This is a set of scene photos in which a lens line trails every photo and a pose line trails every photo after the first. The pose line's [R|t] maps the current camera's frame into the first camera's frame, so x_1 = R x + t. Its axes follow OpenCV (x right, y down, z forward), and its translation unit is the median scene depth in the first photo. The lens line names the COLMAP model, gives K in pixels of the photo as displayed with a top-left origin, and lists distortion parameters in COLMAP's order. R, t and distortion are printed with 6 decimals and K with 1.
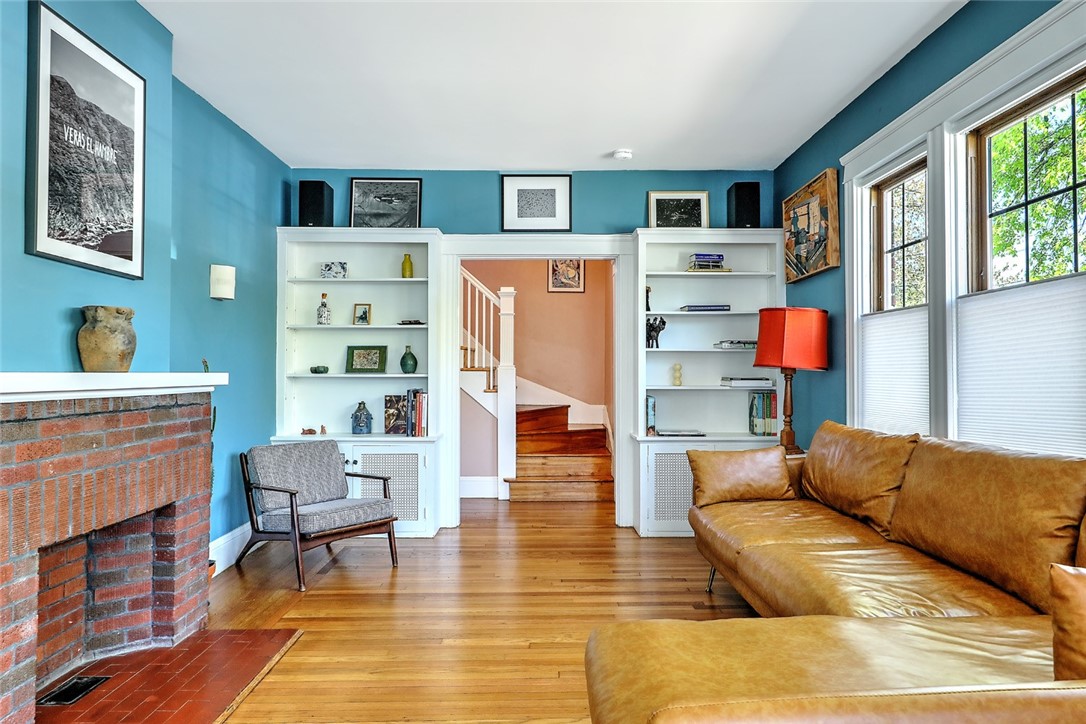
lens RADIAL K [[697.5, 0, 545.8], [0, 697.5, 361.7], [0, 0, 1]] dist [0.018551, -0.007941]
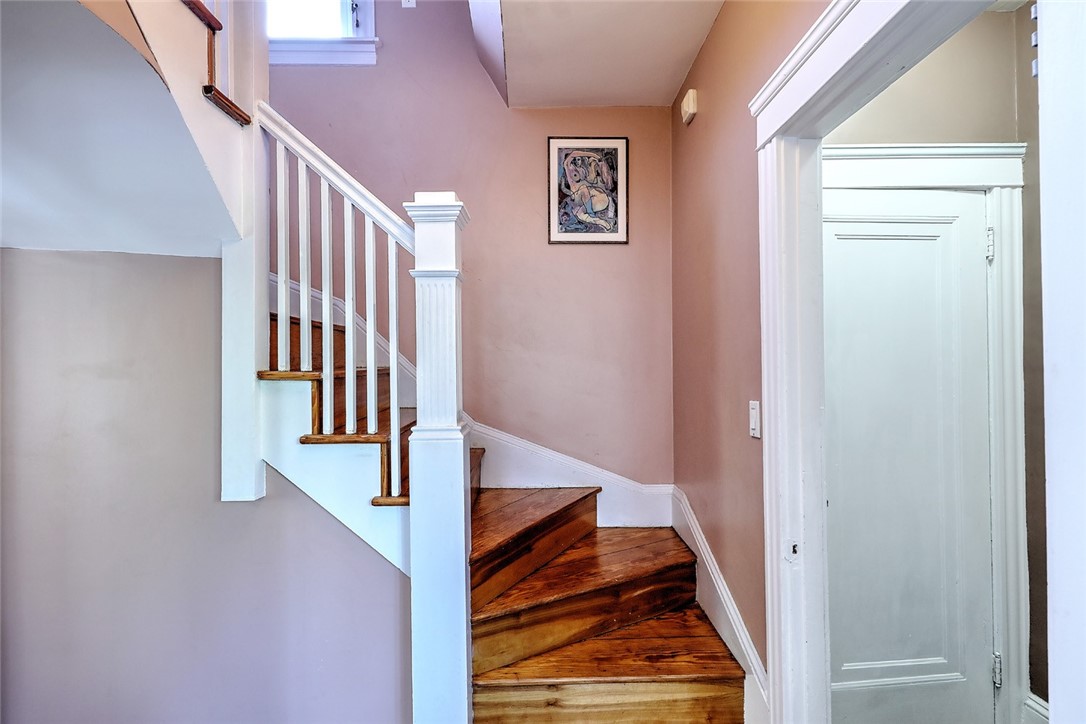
lens RADIAL K [[556.8, 0, 541.4], [0, 556.8, 363.3], [0, 0, 1]] dist [0.000214, 0.000011]
pose [[0.999841, -0.013253, 0.011916, -0.011410], [0.013166, 0.999887, 0.007302, -0.033669], [-0.012011, -0.007144, 0.999902, 0.933437]]
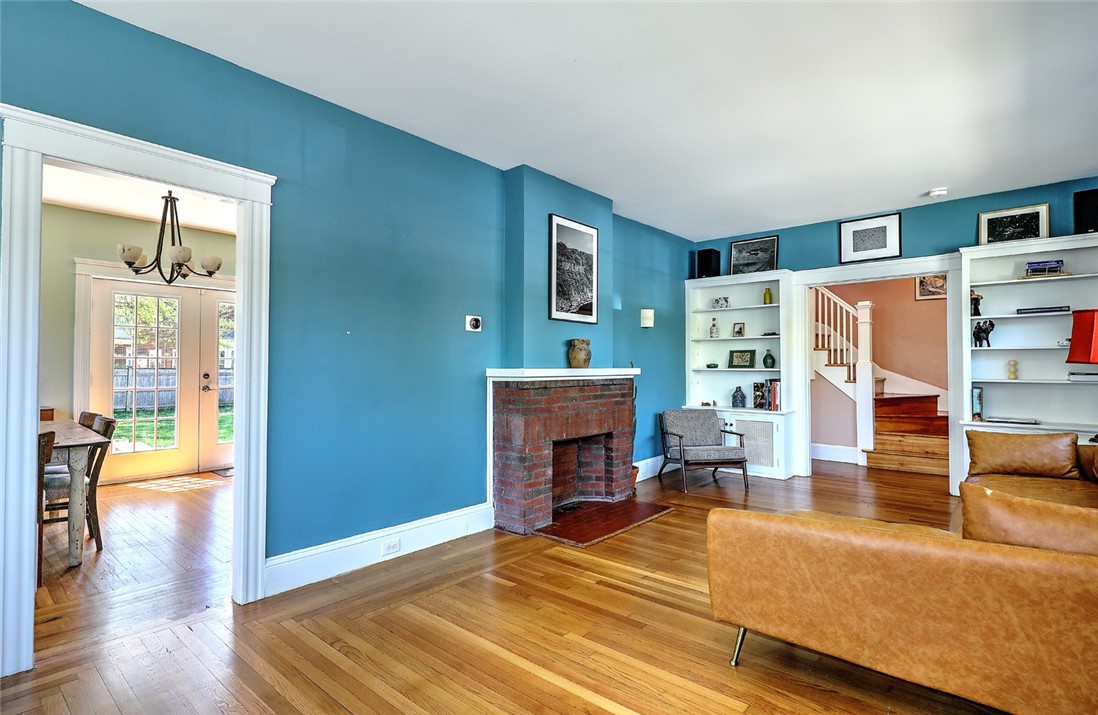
lens RADIAL K [[530.6, 0, 546.0], [0, 530.6, 358.1], [0, 0, 1]] dist [0.003710, -0.000105]
pose [[0.744927, -0.011671, -0.667044, 0.205286], [0.011908, 0.999920, -0.004197, -0.005822], [0.667039, -0.004816, 0.745007, -0.159953]]
